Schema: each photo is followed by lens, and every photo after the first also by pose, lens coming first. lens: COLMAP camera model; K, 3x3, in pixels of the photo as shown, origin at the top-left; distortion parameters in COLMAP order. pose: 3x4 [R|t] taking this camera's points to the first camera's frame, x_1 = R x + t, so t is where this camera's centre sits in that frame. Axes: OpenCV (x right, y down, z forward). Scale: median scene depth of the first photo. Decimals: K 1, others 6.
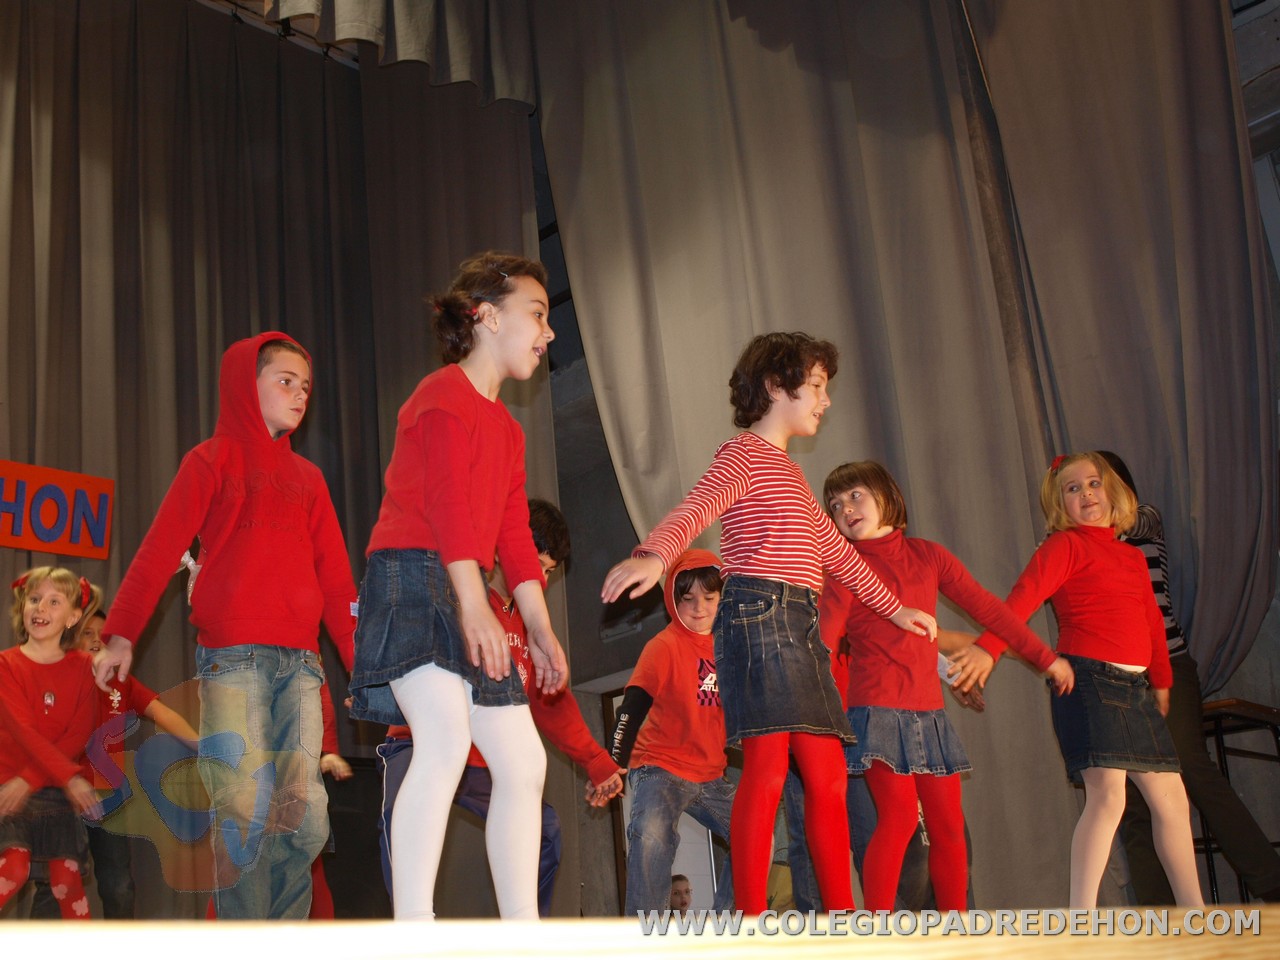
lens RADIAL K [[1517.9, 0, 642.9], [0, 1517.9, 473.3], [0, 0, 1]] dist [-0.042278, -0.022976]
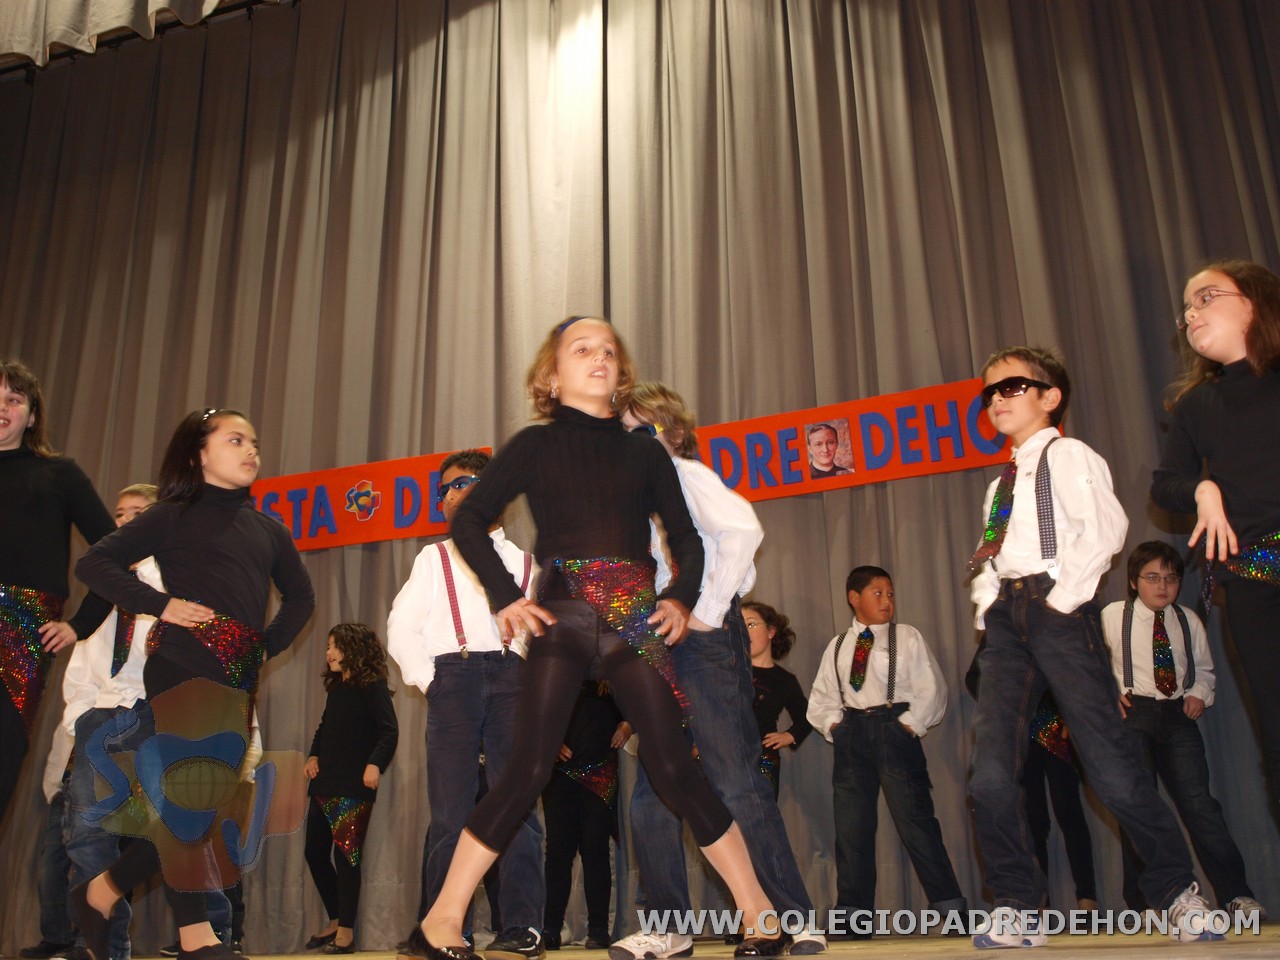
lens RADIAL K [[1517.9, 0, 642.9], [0, 1517.9, 473.3], [0, 0, 1]] dist [-0.042278, -0.022976]
pose [[0.420353, -0.217645, -0.880871, 0.357004], [0.287602, 0.952707, -0.098151, 0.088192], [0.860575, -0.212083, 0.463068, 0.366179]]
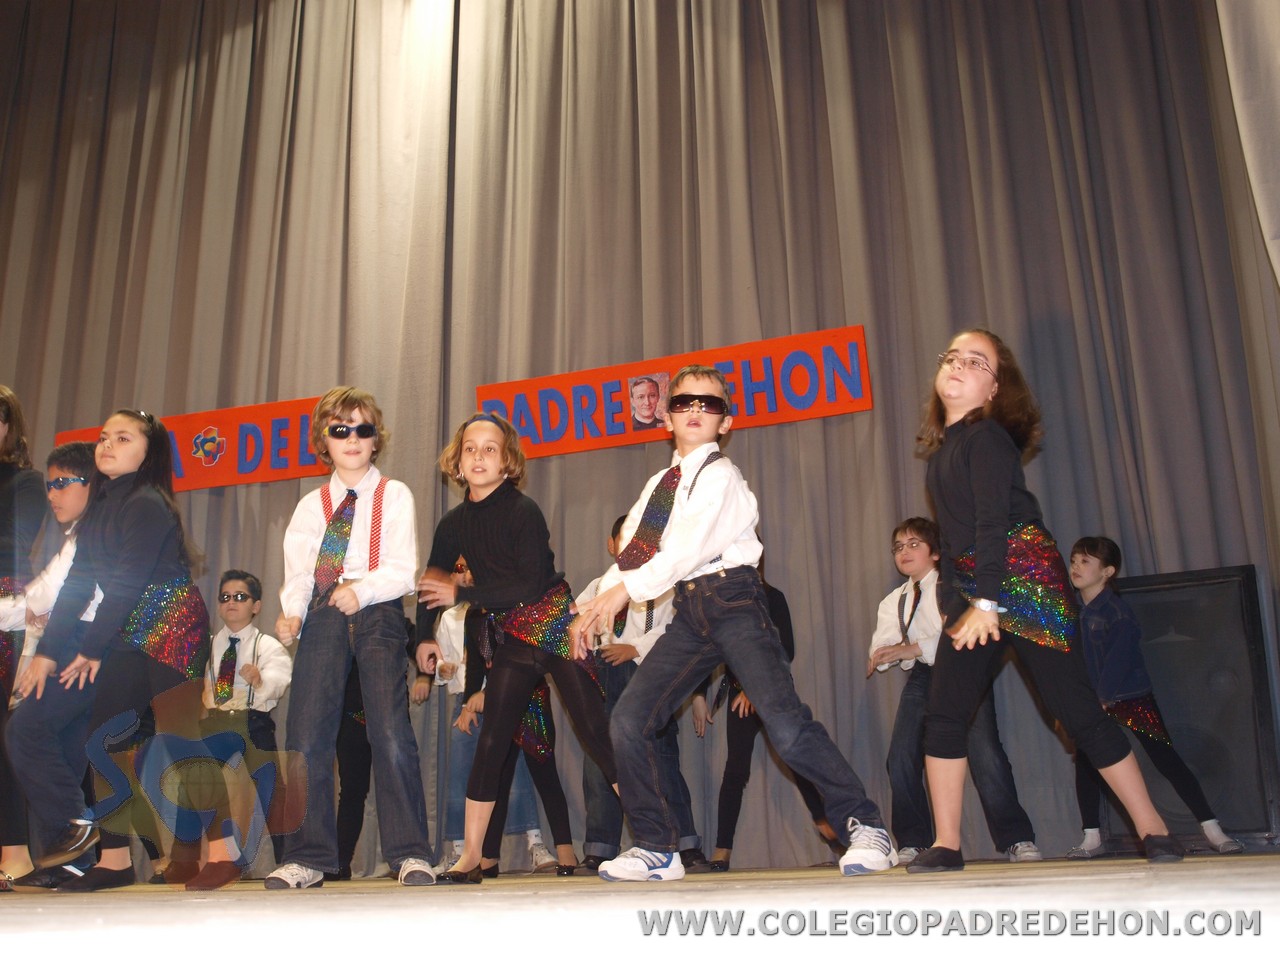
lens RADIAL K [[1517.9, 0, 642.9], [0, 1517.9, 473.3], [0, 0, 1]] dist [-0.042278, -0.022976]
pose [[0.440202, -0.176922, -0.880296, 0.428235], [0.279144, 0.958780, -0.053107, 0.109935], [0.853405, -0.222352, 0.471443, 0.437382]]
